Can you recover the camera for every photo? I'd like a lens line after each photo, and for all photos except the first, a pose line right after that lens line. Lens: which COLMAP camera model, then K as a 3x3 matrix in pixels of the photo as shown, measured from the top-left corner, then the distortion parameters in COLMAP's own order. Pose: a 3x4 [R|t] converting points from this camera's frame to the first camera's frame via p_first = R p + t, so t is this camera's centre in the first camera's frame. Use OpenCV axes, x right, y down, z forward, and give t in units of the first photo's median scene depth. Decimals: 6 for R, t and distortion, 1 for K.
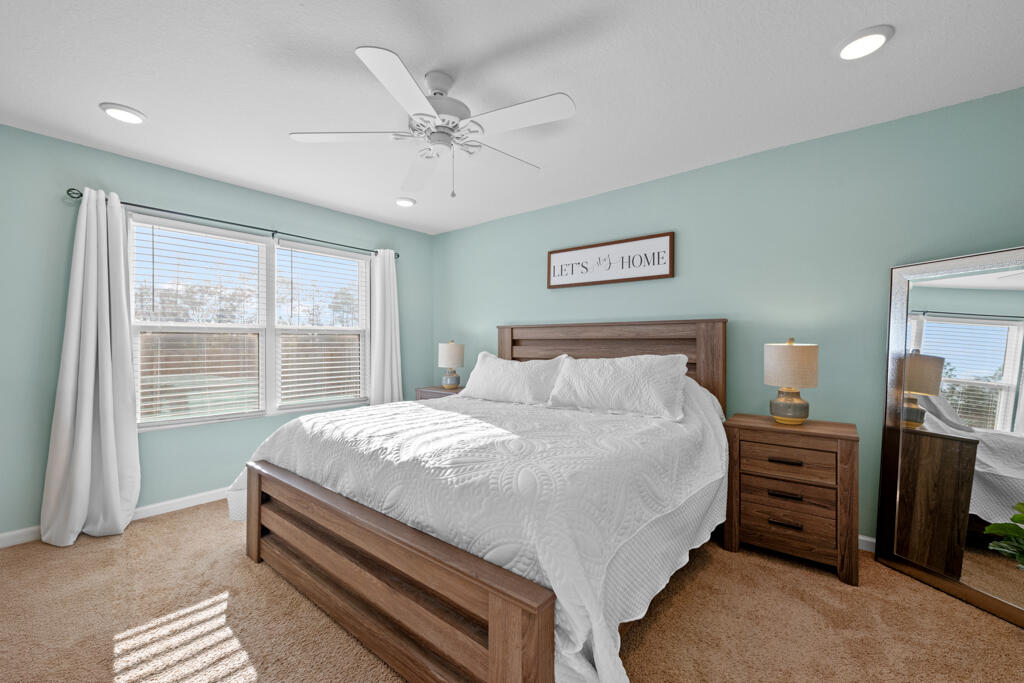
lens RADIAL K [[407.1, 0, 516.8], [0, 407.1, 342.9], [0, 0, 1]] dist [0.002109, -0.001594]
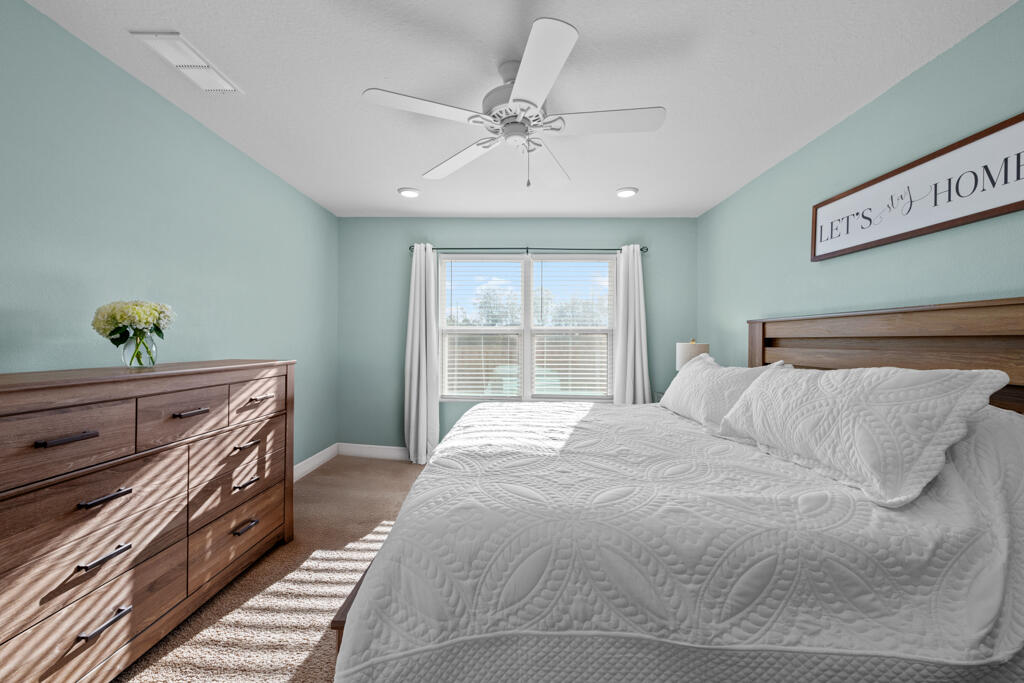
lens RADIAL K [[407.1, 0, 516.8], [0, 407.1, 342.9], [0, 0, 1]] dist [0.002109, -0.001594]
pose [[0.627443, 0.007222, -0.778629, 0.345079], [-0.005106, 0.999974, 0.005160, -0.001860], [0.778646, 0.000738, 0.627464, 0.242816]]
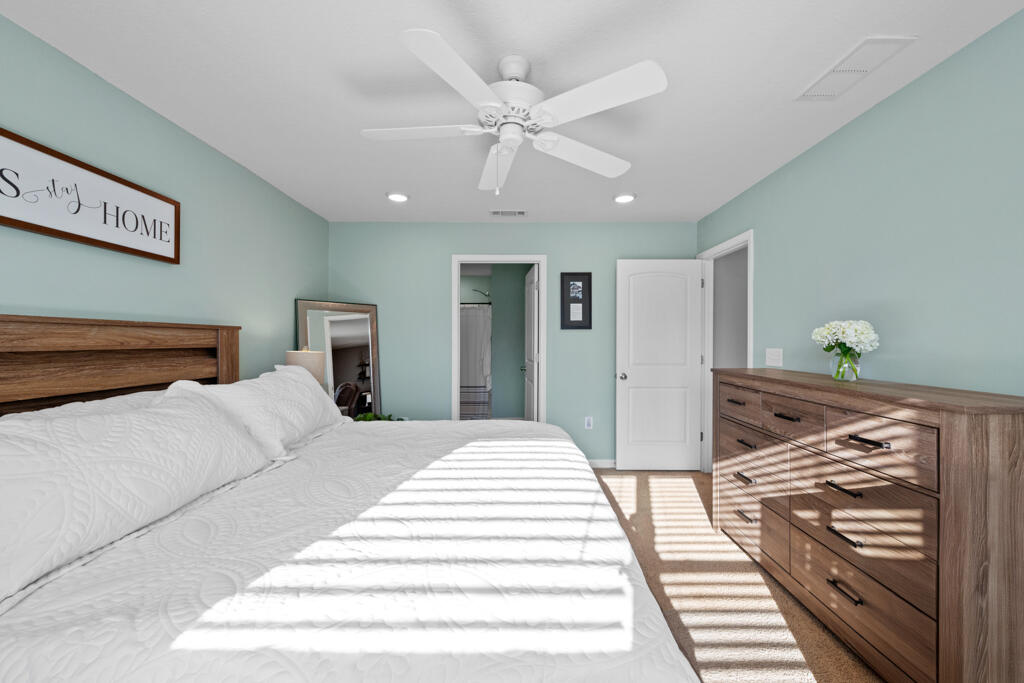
lens RADIAL K [[407.1, 0, 516.8], [0, 407.1, 342.9], [0, 0, 1]] dist [0.002109, -0.001594]
pose [[-0.631649, -0.004699, 0.775241, -0.547786], [0.000594, 0.999978, 0.006545, -0.023451], [-0.775255, 0.004595, -0.631632, 0.950271]]
